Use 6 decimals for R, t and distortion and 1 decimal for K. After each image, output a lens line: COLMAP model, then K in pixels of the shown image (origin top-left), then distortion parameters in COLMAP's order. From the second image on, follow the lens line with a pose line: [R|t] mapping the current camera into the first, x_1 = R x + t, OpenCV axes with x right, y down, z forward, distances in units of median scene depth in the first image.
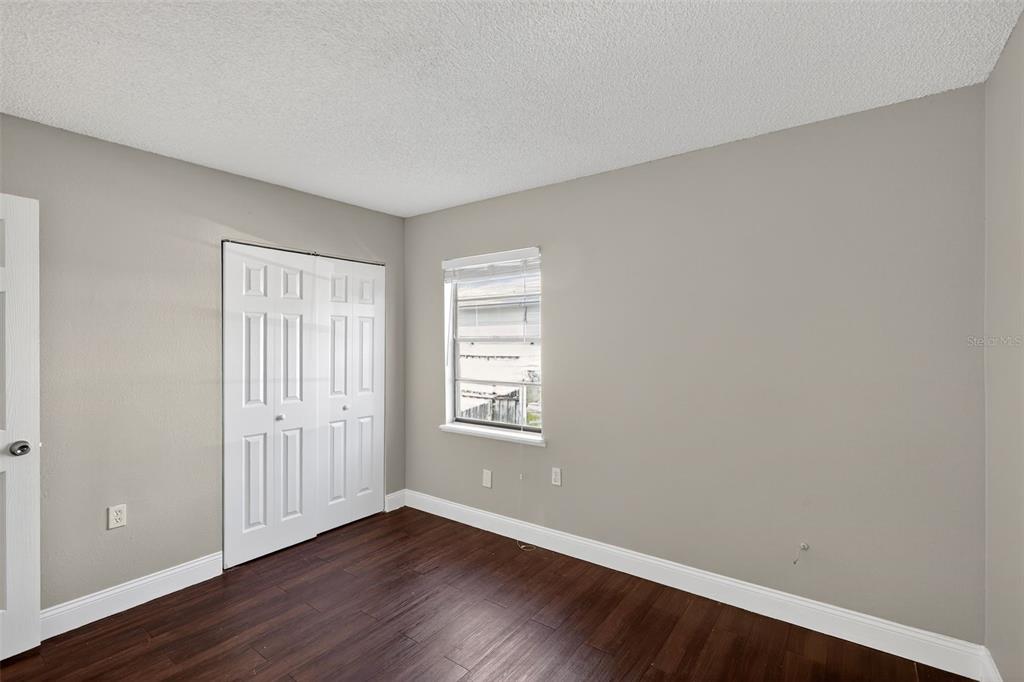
lens RADIAL K [[467.6, 0, 515.9], [0, 467.6, 340.0], [0, 0, 1]] dist [0.012125, -0.000254]
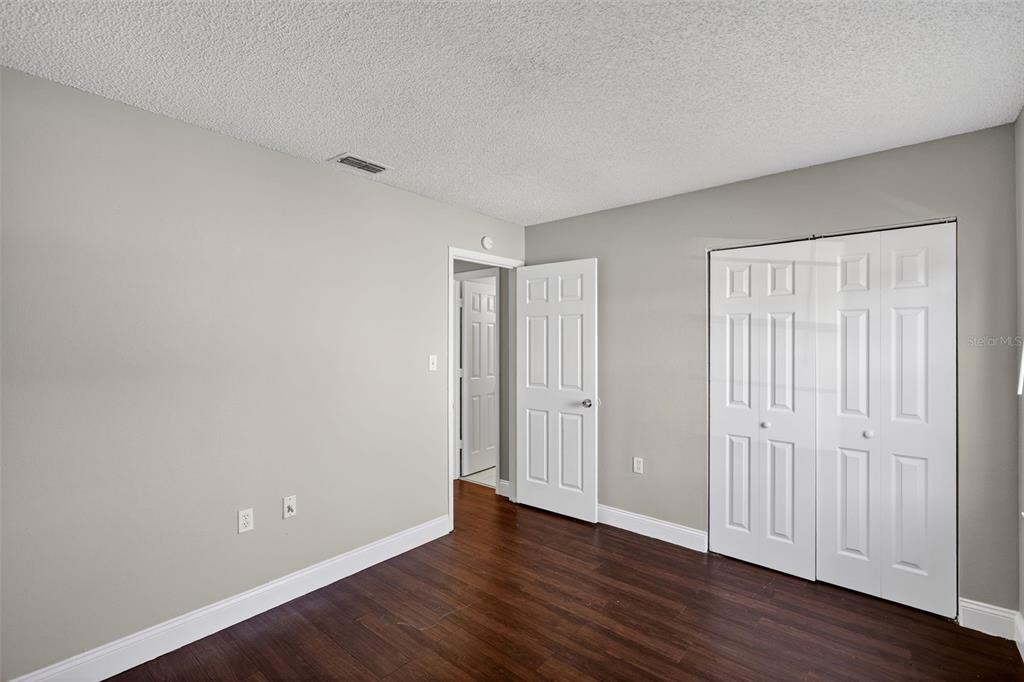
lens RADIAL K [[467.6, 0, 515.2], [0, 467.6, 339.0], [0, 0, 1]] dist [0.012125, -0.000254]
pose [[-0.067223, -0.005135, -0.997725, 0.462749], [-0.002457, 0.999985, -0.004981, 0.001042], [0.997735, 0.002117, -0.067234, 0.570185]]
